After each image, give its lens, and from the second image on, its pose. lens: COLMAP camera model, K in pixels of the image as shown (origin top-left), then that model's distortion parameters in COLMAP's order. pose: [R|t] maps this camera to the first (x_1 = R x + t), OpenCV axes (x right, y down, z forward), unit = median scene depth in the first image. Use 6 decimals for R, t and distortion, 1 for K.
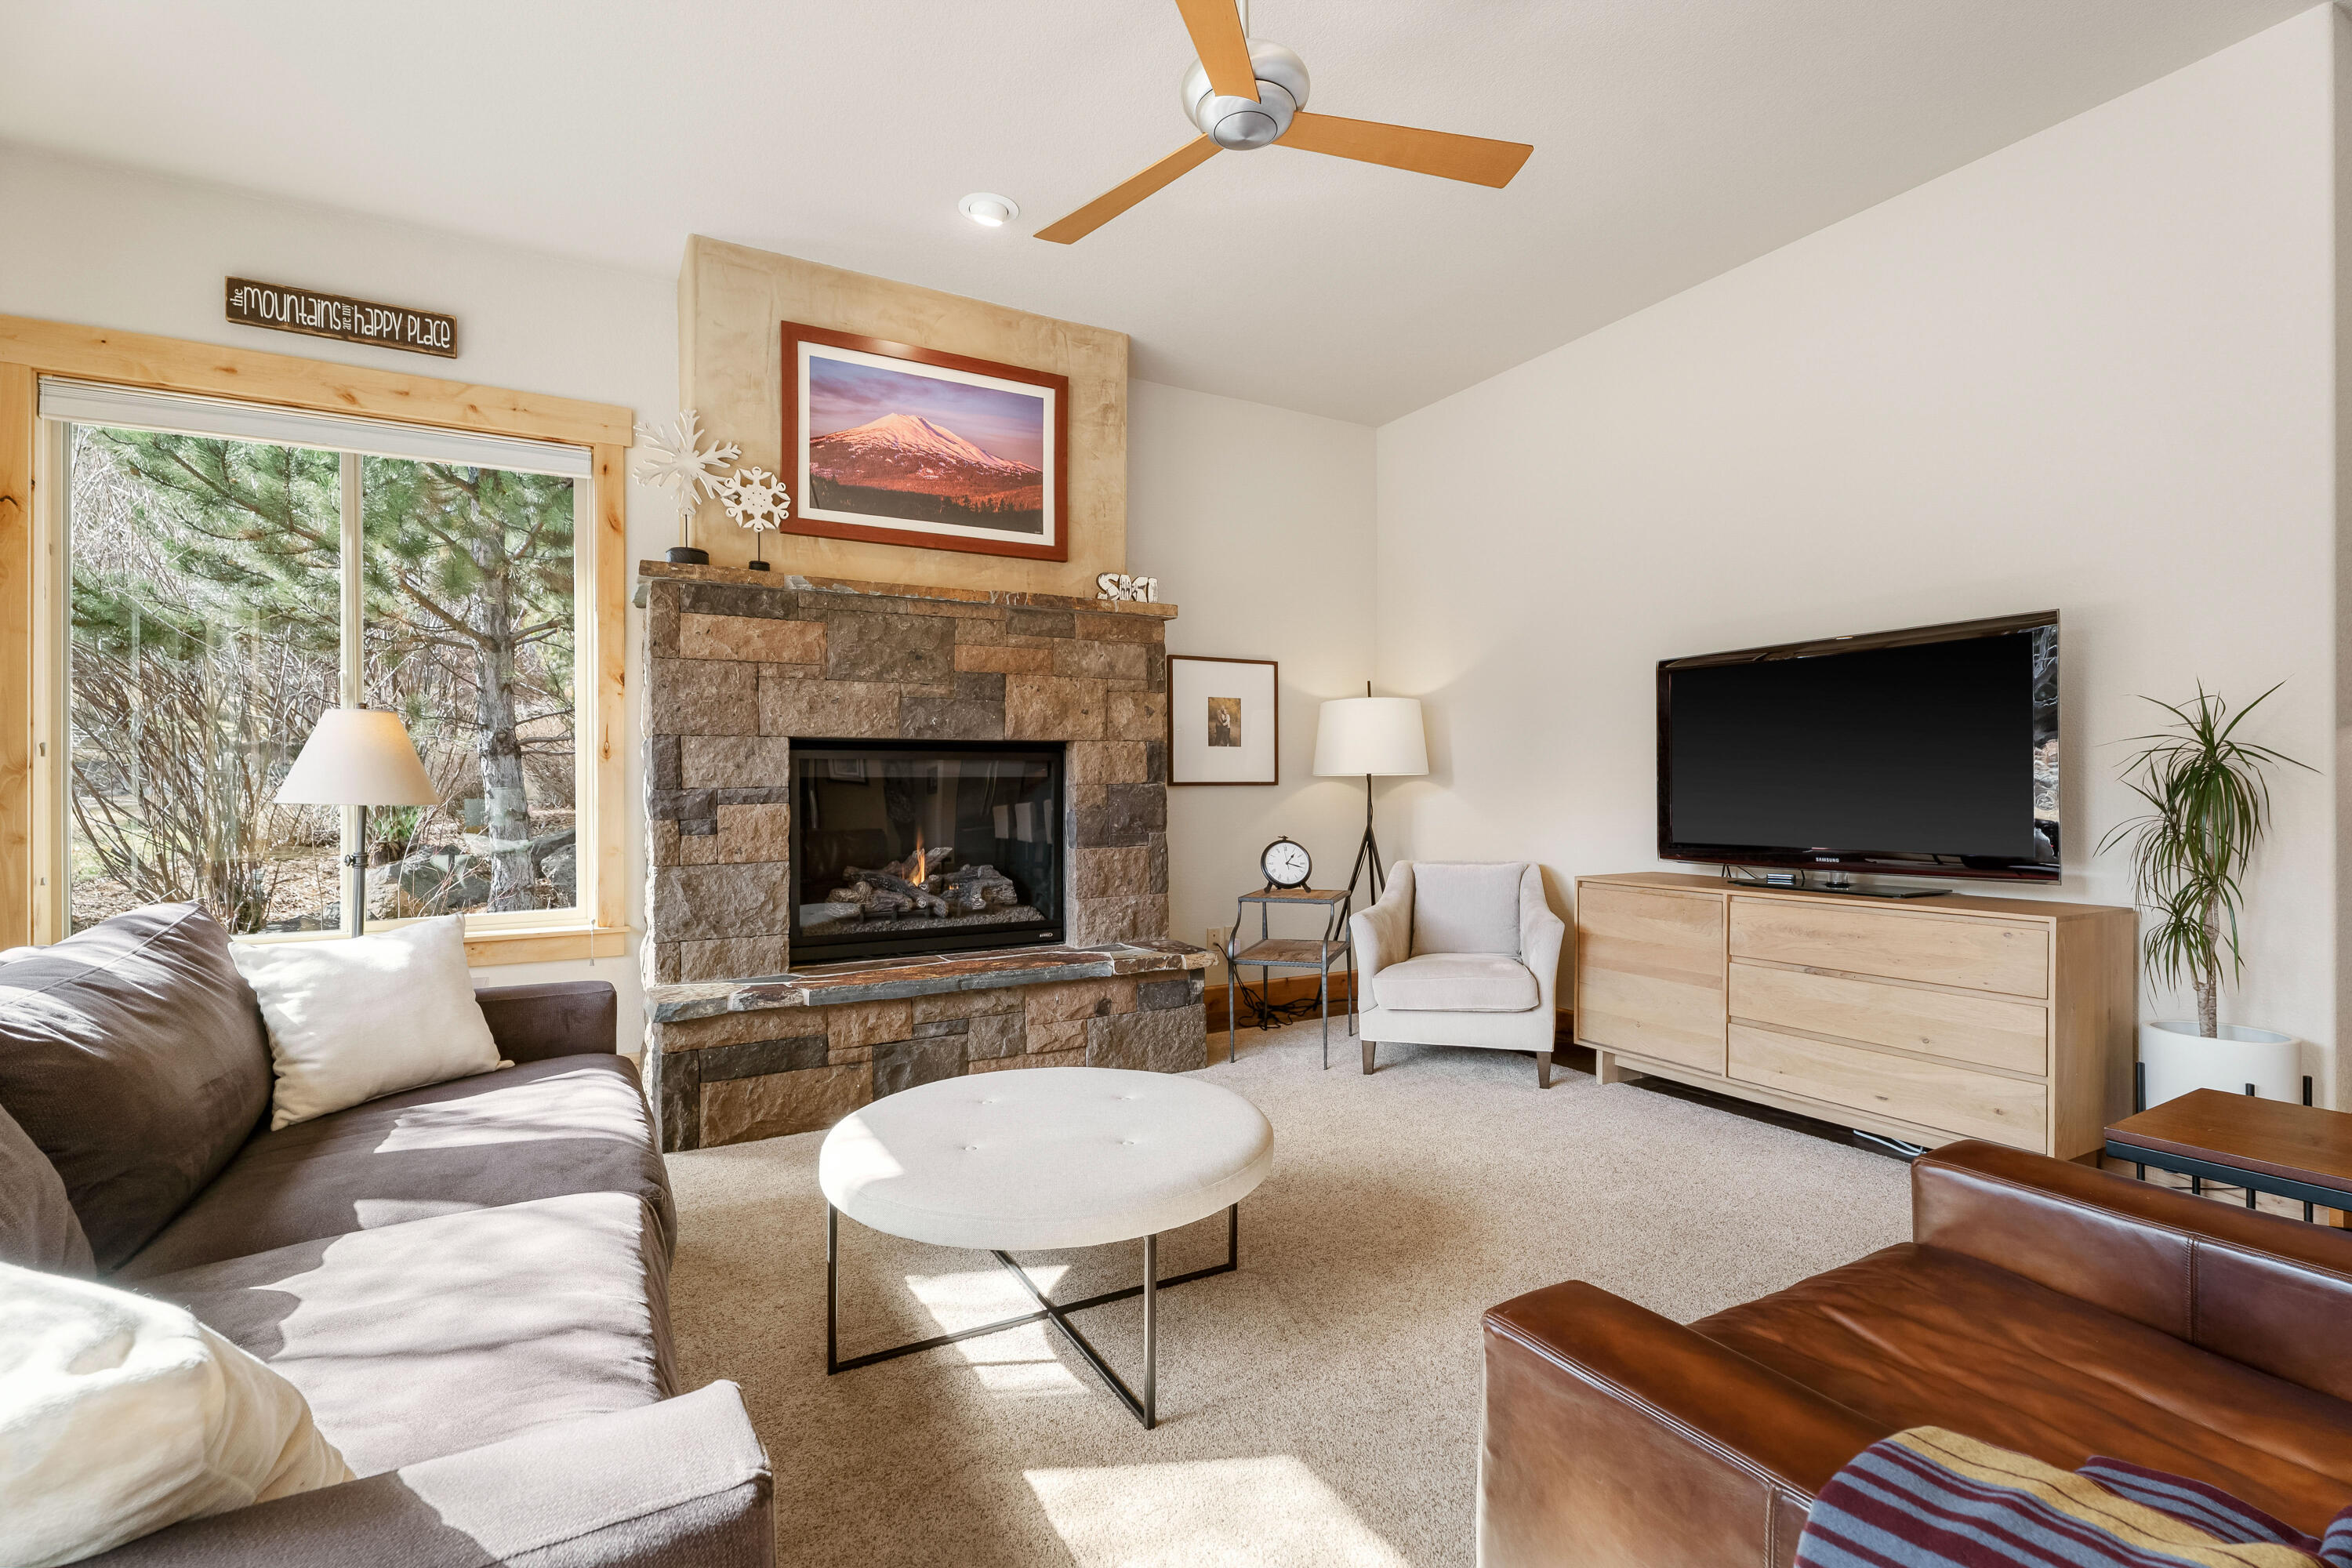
lens RADIAL K [[1073.3, 0, 1161.2], [0, 1073.3, 785.8], [0, 0, 1]] dist [0.005661, -0.002140]
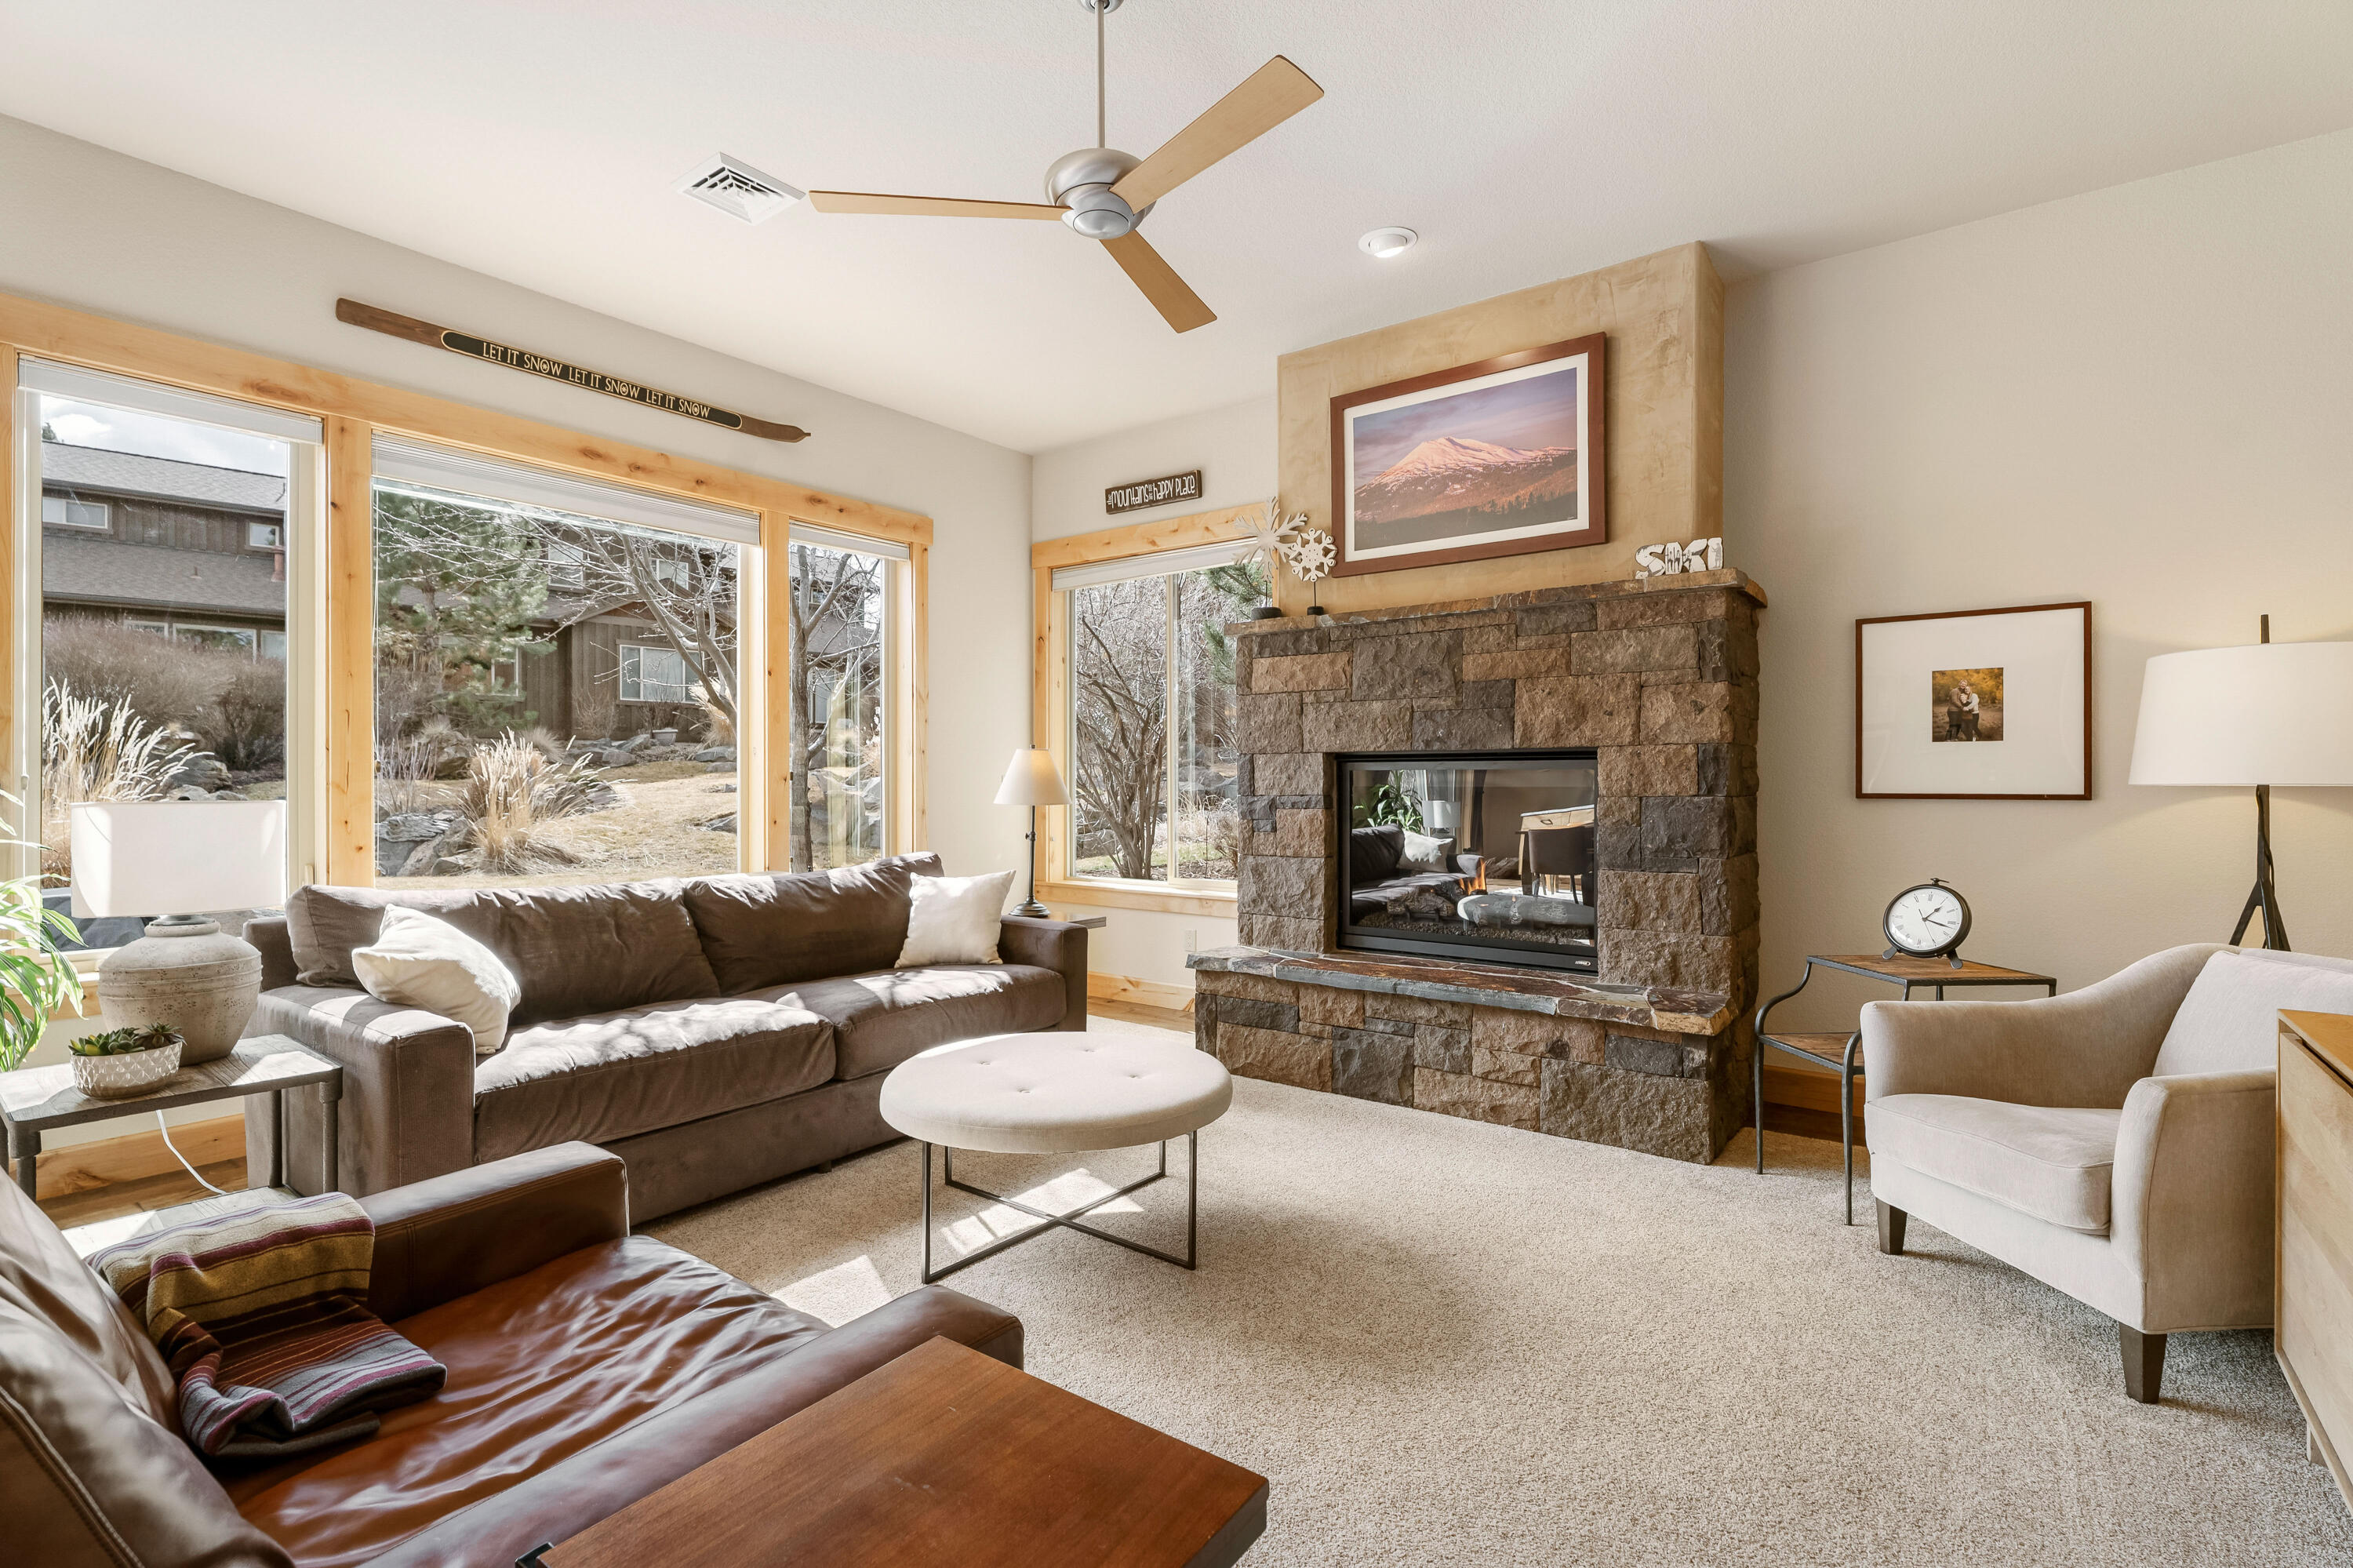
lens RADIAL K [[1073.8, 0, 1143.2], [0, 1073.8, 777.0], [0, 0, 1]] dist [0.005661, -0.002140]
pose [[0.400190, 0.002490, -0.916429, 0.625542], [-0.000443, 0.999997, 0.002524, -0.020721], [0.916432, -0.000604, 0.400190, 0.332248]]
